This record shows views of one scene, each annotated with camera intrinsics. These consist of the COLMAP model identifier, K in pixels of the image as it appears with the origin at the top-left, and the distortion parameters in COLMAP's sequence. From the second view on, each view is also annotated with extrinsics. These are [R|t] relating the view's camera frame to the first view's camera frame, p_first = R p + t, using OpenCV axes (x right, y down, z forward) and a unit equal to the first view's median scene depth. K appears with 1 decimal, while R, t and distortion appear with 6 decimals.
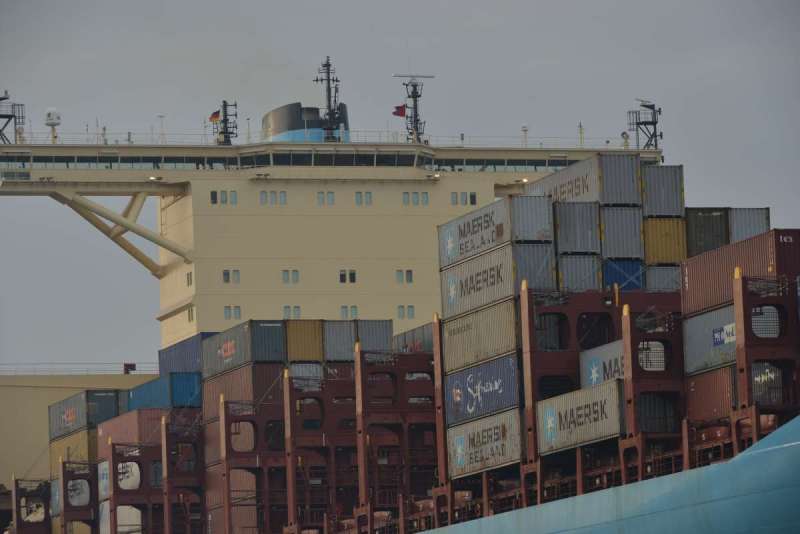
lens RADIAL K [[4651.8, 0, 399.9], [0, 4651.8, 267.2], [0, 0, 1]] dist [0.492677, 0.000000]
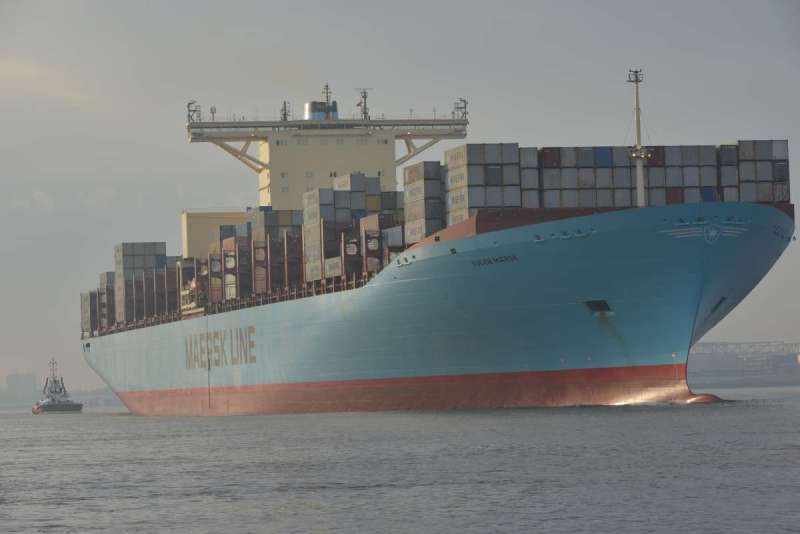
lens RADIAL K [[3102.9, 0, 400.0], [0, 3102.9, 267.1], [0, 0, 1]] dist [0.939773, 0.000000]
pose [[0.997090, 0.005273, -0.076050, 0.149613], [0.001113, 0.996491, 0.083688, -0.086856], [0.076224, -0.083529, 0.993586, -0.637567]]
